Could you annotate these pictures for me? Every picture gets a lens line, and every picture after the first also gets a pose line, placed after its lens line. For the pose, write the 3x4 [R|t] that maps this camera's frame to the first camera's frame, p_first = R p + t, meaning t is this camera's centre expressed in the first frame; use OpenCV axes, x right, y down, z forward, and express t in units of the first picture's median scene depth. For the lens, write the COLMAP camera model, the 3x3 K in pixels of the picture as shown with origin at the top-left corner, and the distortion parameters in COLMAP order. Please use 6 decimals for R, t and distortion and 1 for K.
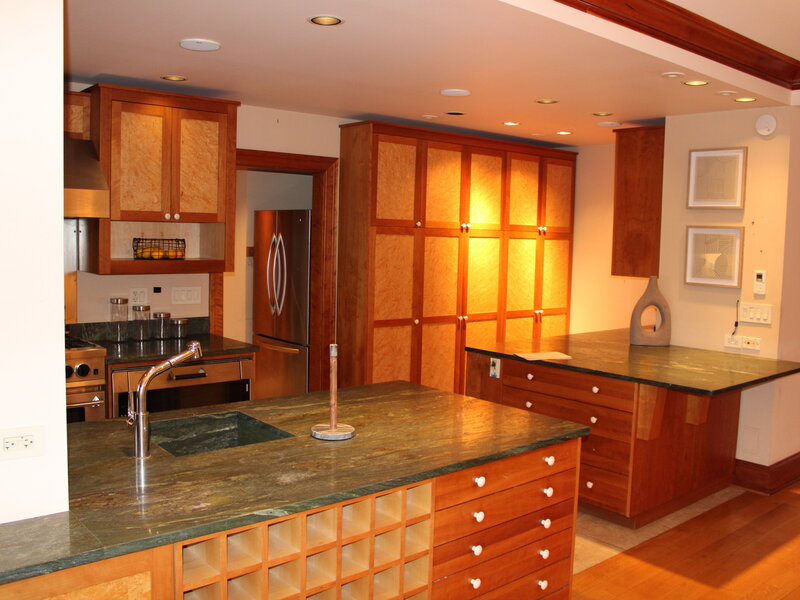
lens RADIAL K [[737.6, 0, 399.7], [0, 737.6, 299.7], [0, 0, 1]] dist [-0.100310, 0.000000]
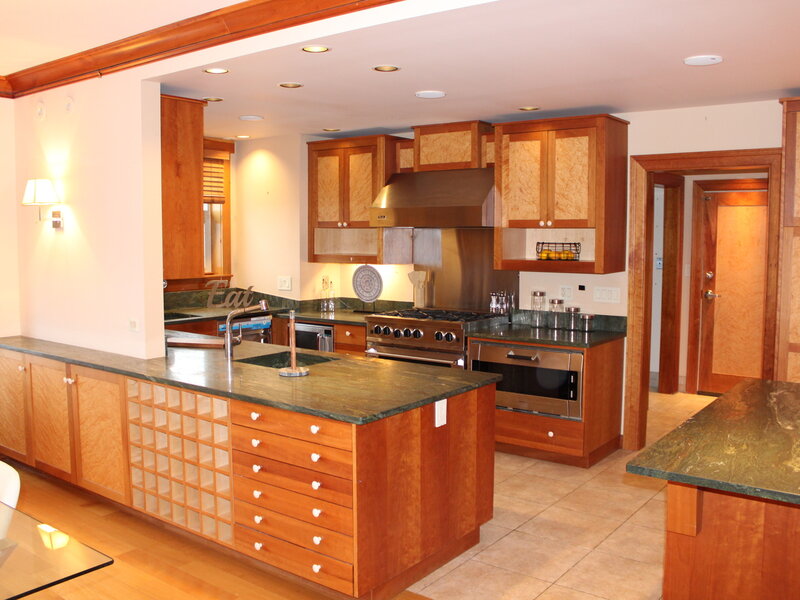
lens RADIAL K [[737.6, 0, 399.7], [0, 737.6, 299.0], [0, 0, 1]] dist [-0.100310, 0.000000]
pose [[0.206860, 0.060454, -0.976501, 0.779022], [-0.083957, 0.995504, 0.043845, -0.024033], [0.974762, 0.072914, 0.211005, 0.513368]]
